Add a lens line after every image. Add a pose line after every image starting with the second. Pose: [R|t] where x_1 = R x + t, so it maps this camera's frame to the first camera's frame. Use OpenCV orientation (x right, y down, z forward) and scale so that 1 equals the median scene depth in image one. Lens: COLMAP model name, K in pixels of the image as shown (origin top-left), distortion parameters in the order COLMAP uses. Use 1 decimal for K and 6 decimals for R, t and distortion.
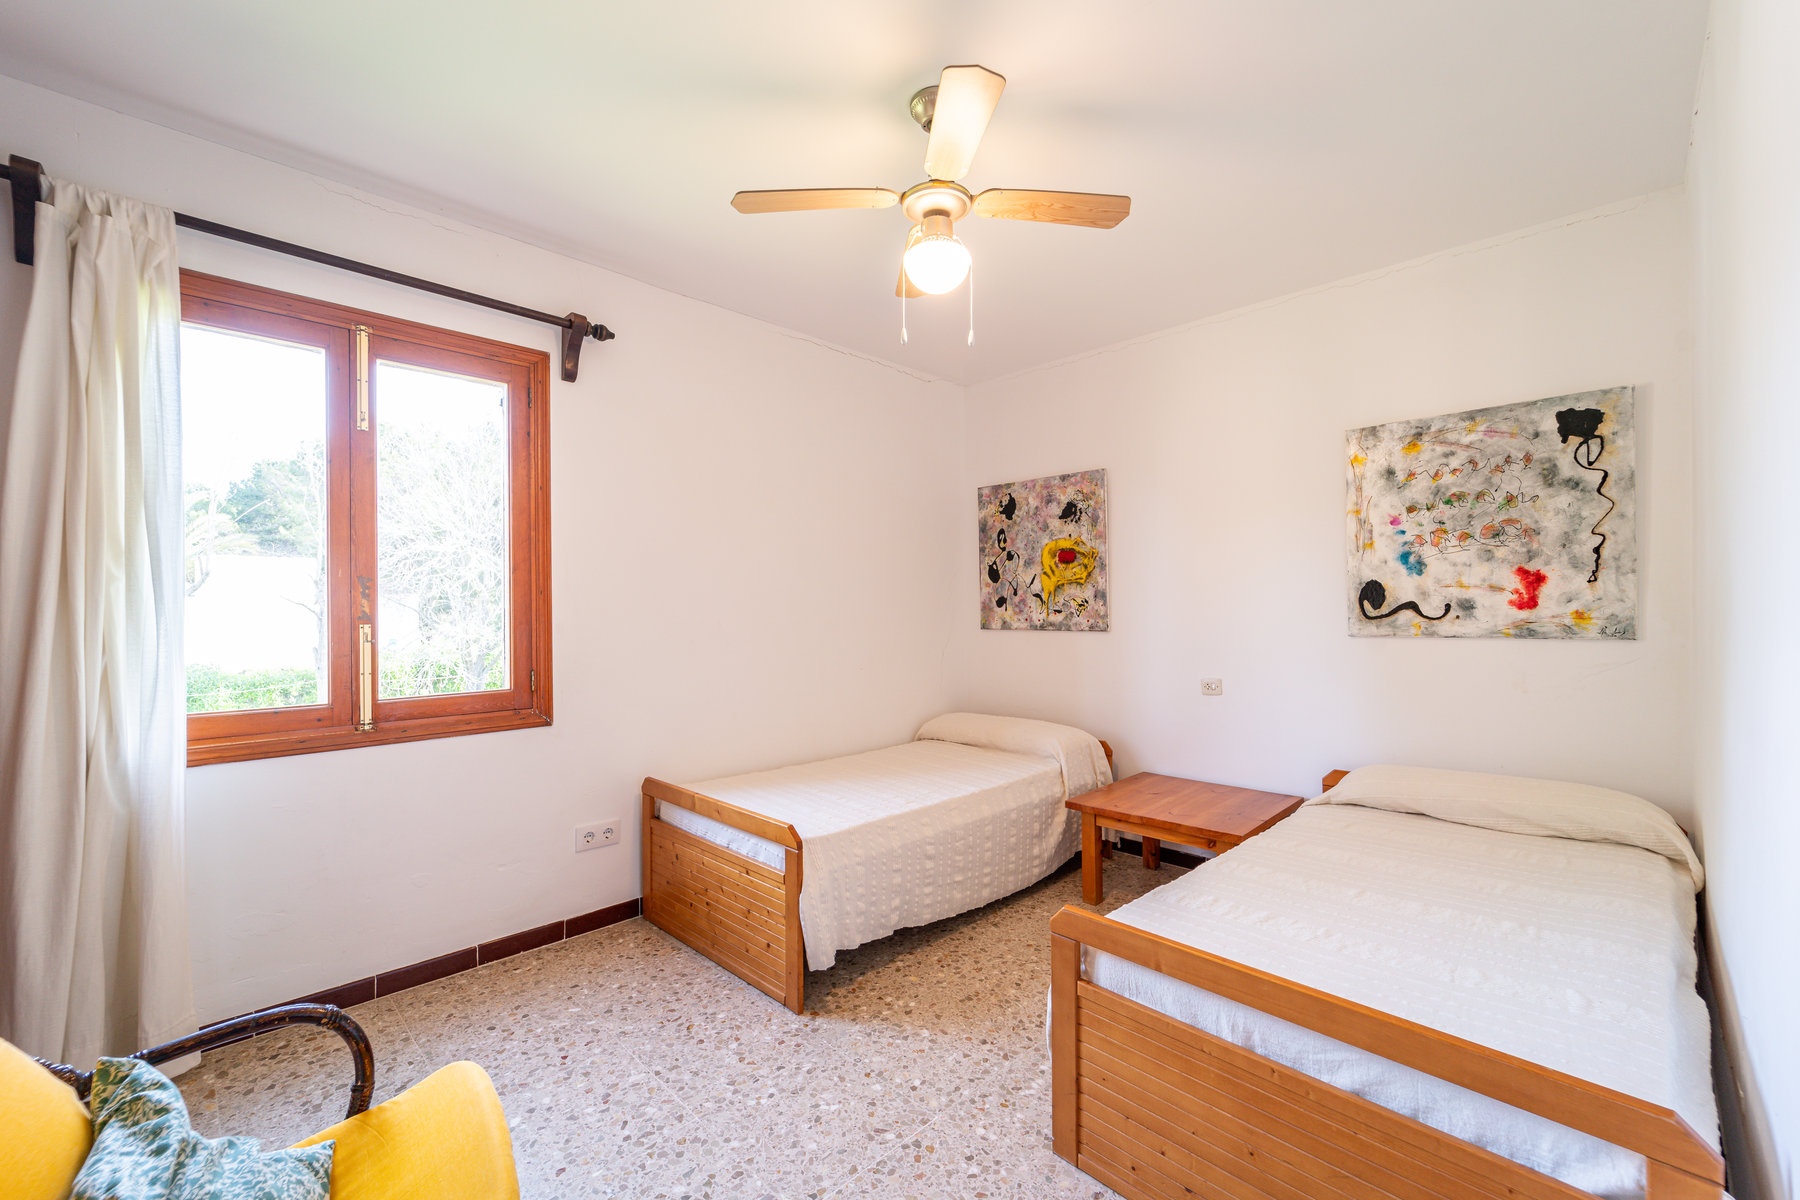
lens RADIAL K [[755.0, 0, 896.9], [0, 755.0, 601.7], [0, 0, 1]] dist [0.000056, -0.001465]
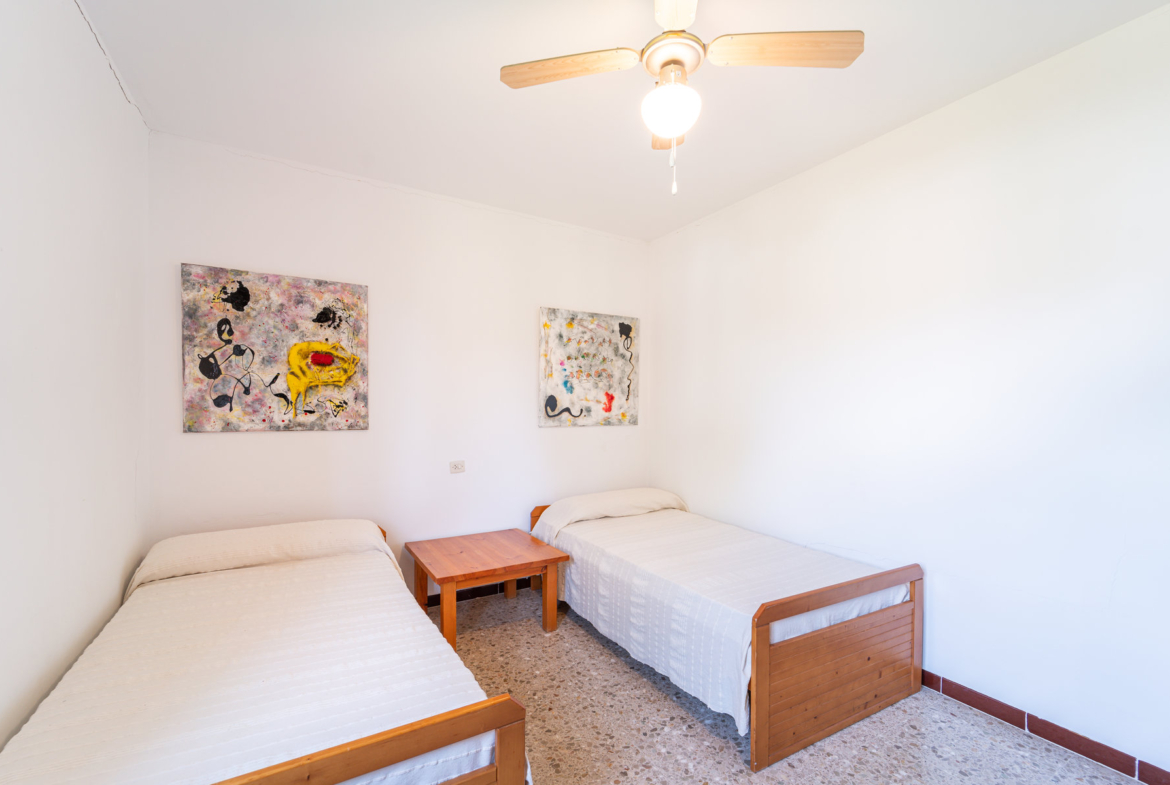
lens RADIAL K [[490.8, 0, 604.2], [0, 490.8, 413.0], [0, 0, 1]] dist [0.000056, -0.001465]
pose [[0.221651, -0.000073, 0.975126, -0.367513], [-0.016812, 0.999851, 0.003896, 0.005476], [-0.974981, -0.017257, 0.221617, 0.491767]]
